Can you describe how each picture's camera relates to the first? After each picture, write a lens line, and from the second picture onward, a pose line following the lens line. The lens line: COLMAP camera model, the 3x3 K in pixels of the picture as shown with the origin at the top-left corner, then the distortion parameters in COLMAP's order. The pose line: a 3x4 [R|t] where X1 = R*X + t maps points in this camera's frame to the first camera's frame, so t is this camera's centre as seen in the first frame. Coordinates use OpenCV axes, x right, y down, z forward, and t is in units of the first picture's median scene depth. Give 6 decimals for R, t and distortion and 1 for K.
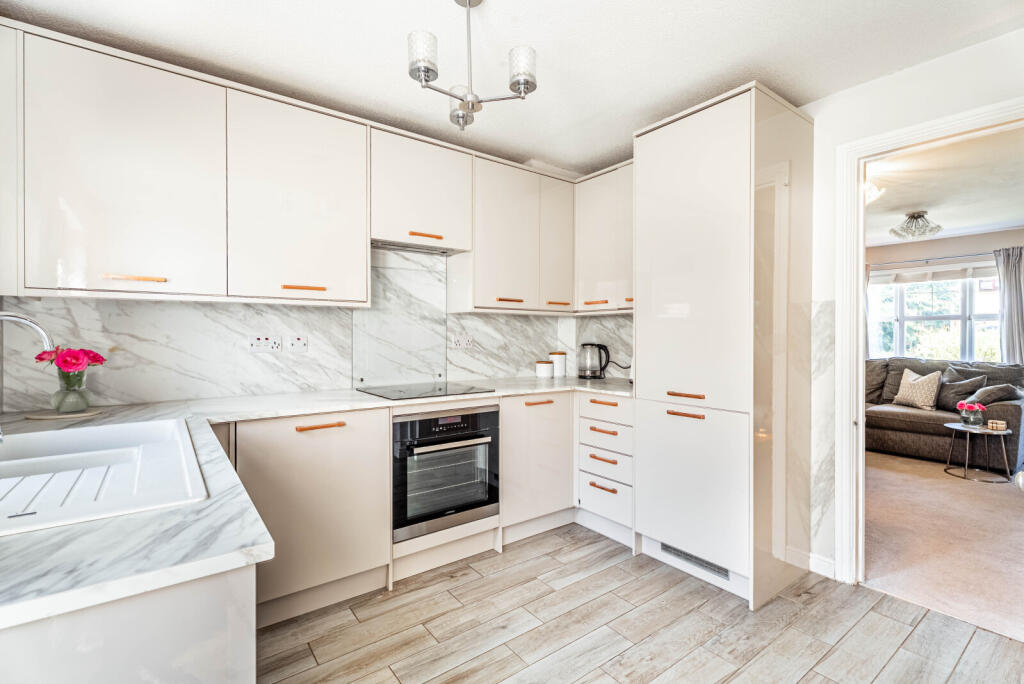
lens RADIAL K [[462.6, 0, 519.2], [0, 462.6, 337.6], [0, 0, 1]] dist [0.003567, 0.001625]
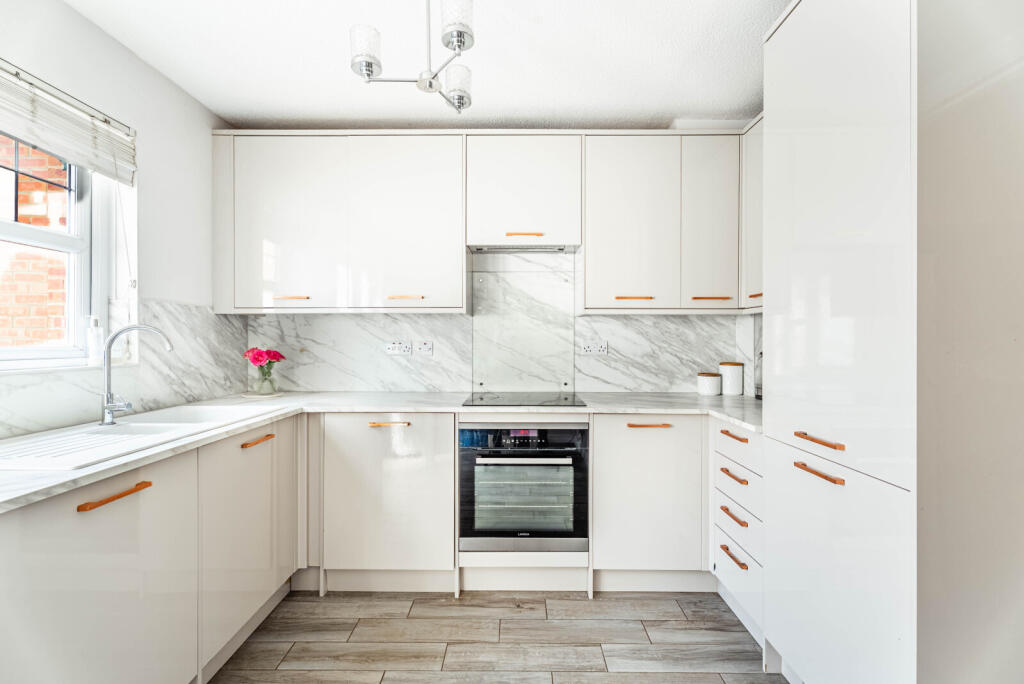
lens RADIAL K [[462.6, 0, 515.8], [0, 462.6, 341.0], [0, 0, 1]] dist [0.003567, 0.001625]
pose [[0.792933, 0.001477, -0.609307, 0.382181], [-0.002955, 0.999995, -0.001421, -0.002442], [0.609302, 0.002927, 0.792933, 0.260306]]
